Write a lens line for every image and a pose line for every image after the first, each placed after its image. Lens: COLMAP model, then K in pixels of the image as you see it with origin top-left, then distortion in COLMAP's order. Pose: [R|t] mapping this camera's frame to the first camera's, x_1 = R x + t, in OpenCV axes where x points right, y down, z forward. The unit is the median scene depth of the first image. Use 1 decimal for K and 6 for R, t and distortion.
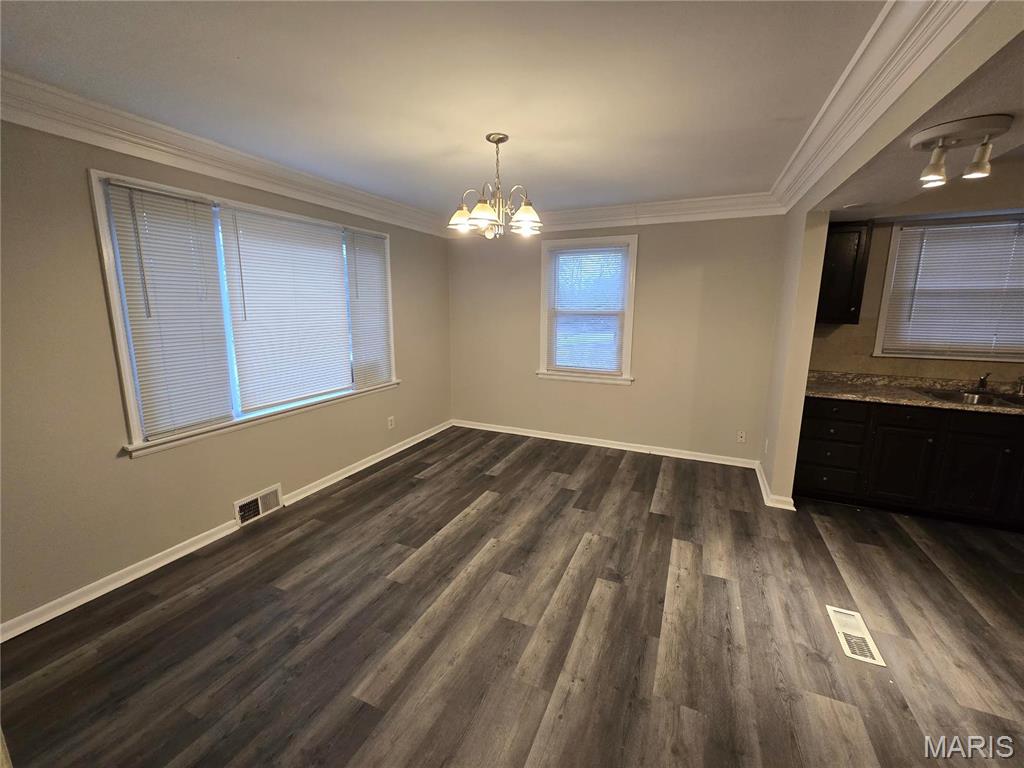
lens RADIAL K [[415.0, 0, 515.0], [0, 415.0, 381.5], [0, 0, 1]] dist [0.003208, -0.000450]
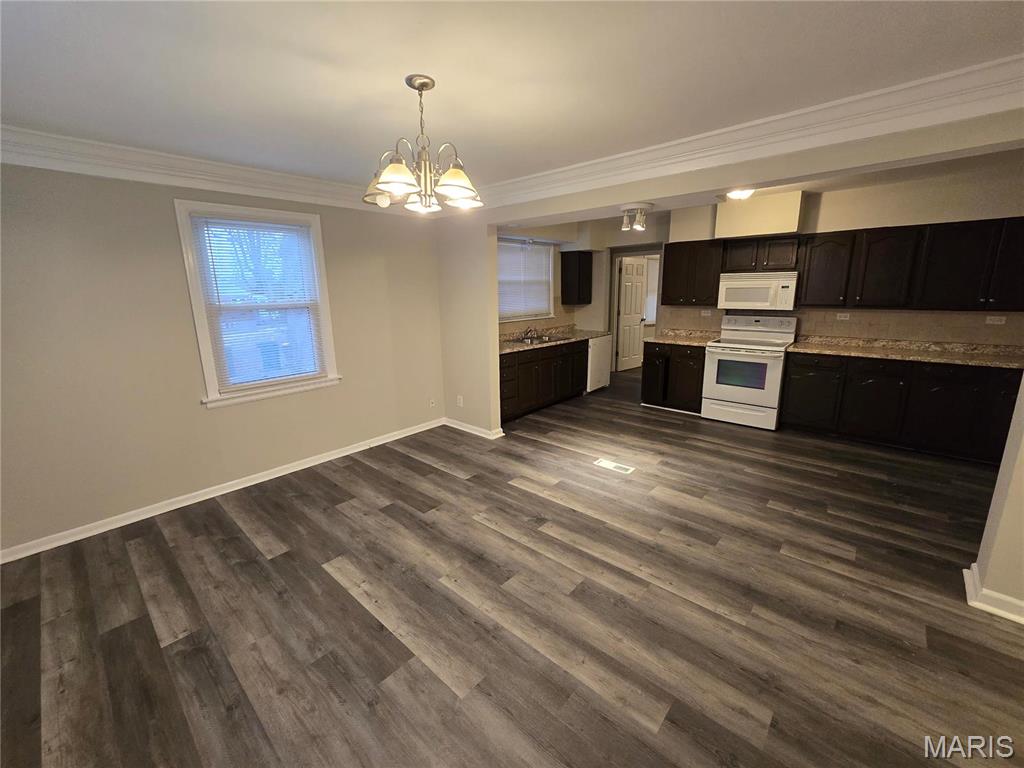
lens RADIAL K [[415.0, 0, 513.0], [0, 415.0, 379.3], [0, 0, 1]] dist [0.003208, -0.000450]
pose [[0.305000, -0.214248, 0.927940, -0.605884], [0.195273, 0.967733, 0.159253, -0.097469], [-0.932118, 0.132629, 0.336995, 0.464273]]
